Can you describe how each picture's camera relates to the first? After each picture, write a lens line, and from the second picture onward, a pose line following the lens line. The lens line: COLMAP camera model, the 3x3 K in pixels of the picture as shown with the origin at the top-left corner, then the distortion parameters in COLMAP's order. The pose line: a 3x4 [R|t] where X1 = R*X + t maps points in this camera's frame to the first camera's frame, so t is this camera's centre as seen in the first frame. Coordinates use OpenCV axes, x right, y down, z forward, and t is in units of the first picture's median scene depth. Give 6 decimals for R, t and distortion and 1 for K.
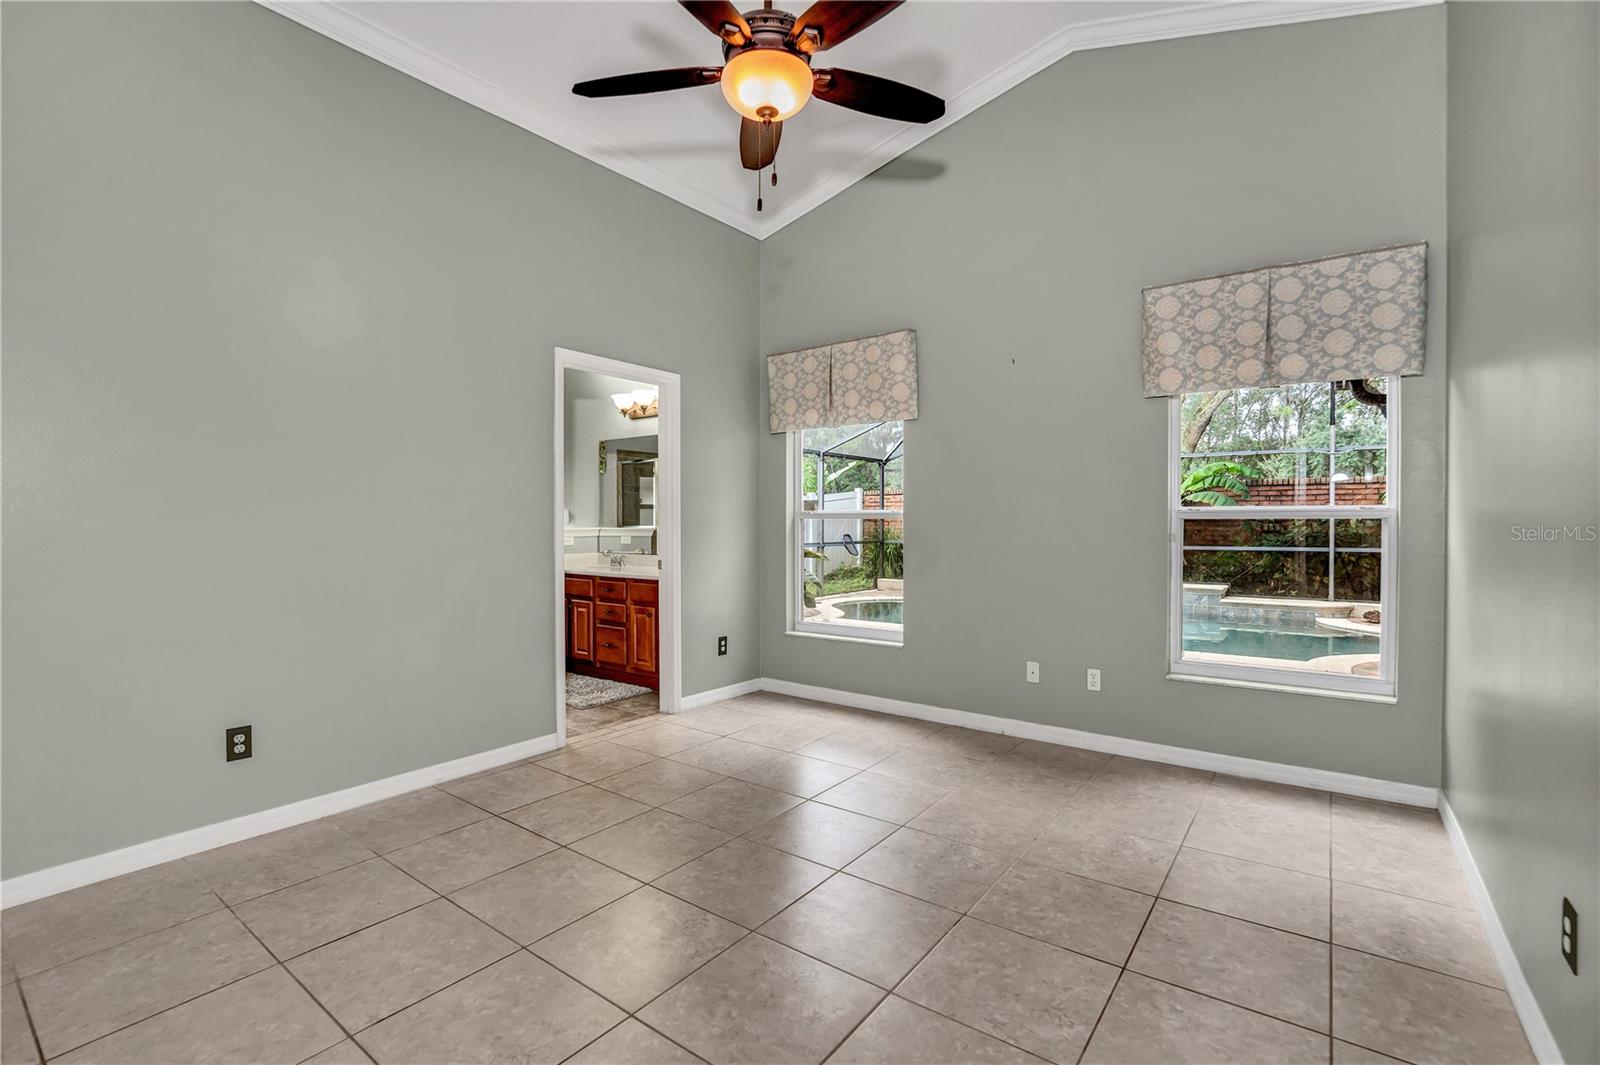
lens RADIAL K [[731.0, 0, 798.2], [0, 731.0, 530.4], [0, 0, 1]] dist [-0.032659, 0.001631]
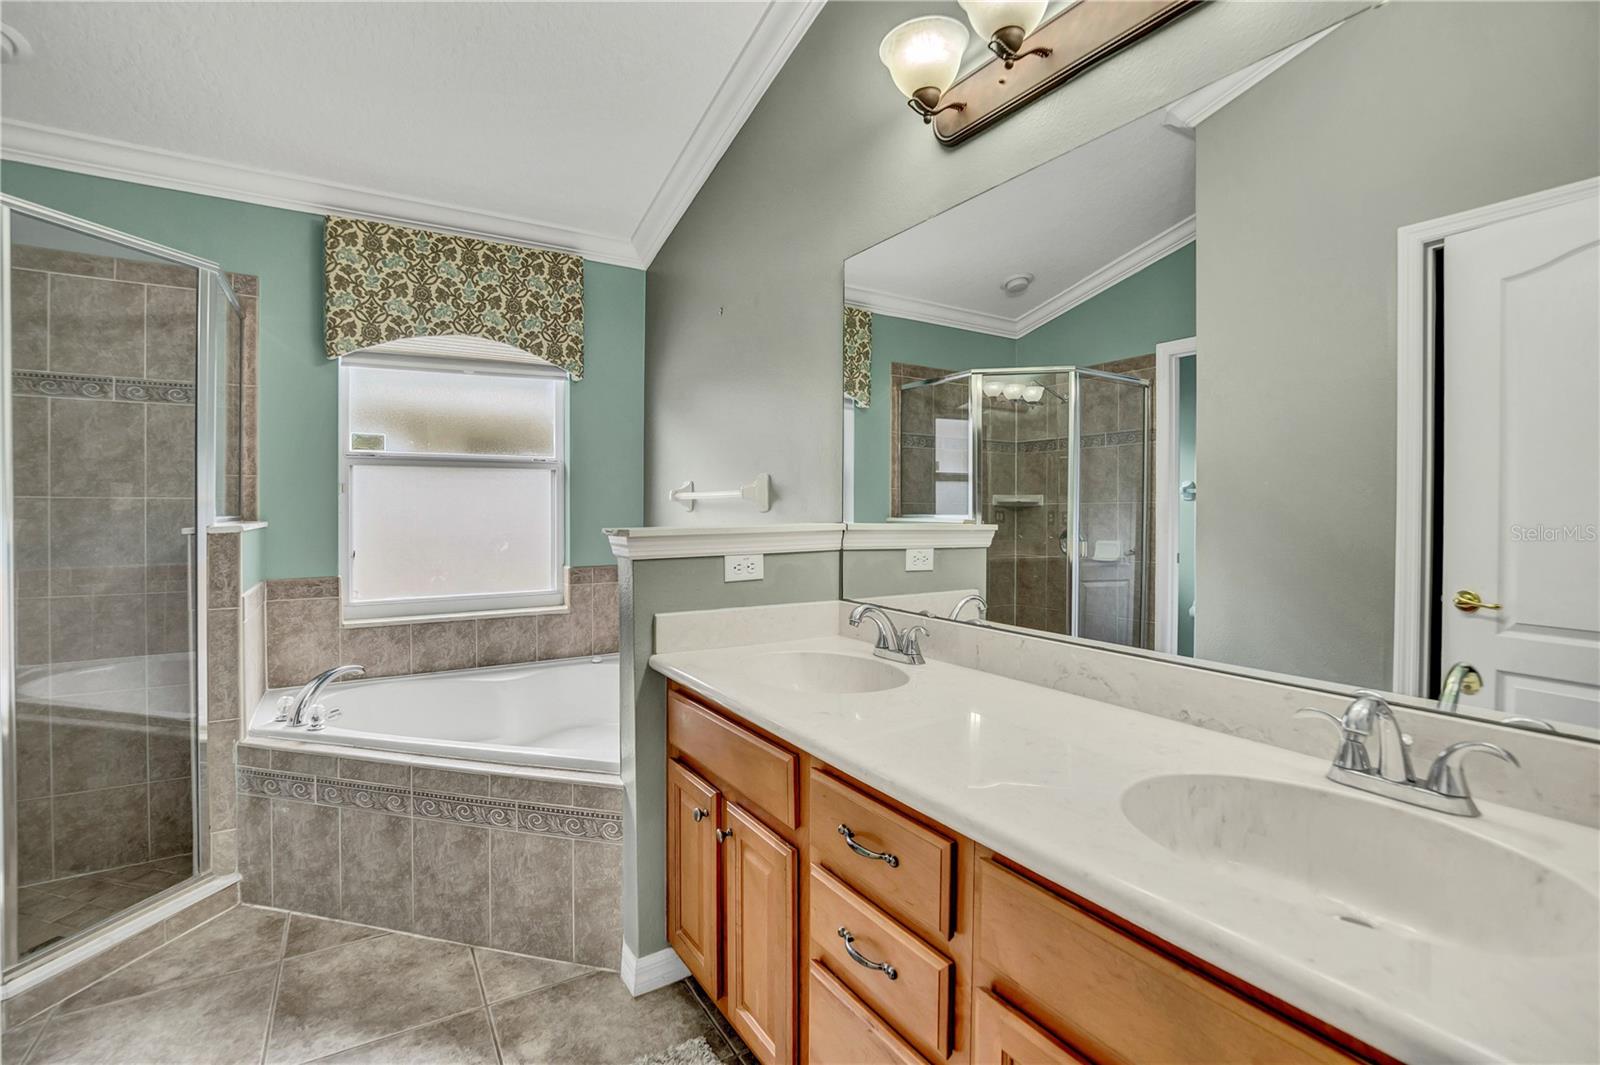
lens RADIAL K [[729.3, 0, 784.8], [0, 729.3, 504.8], [0, 0, 1]] dist [-0.030834, 0.003793]
pose [[0.927431, 0.002126, -0.373987, -0.128449], [-0.006719, 0.999917, -0.010977, -0.006940], [0.373933, 0.012693, 0.927369, 0.505784]]
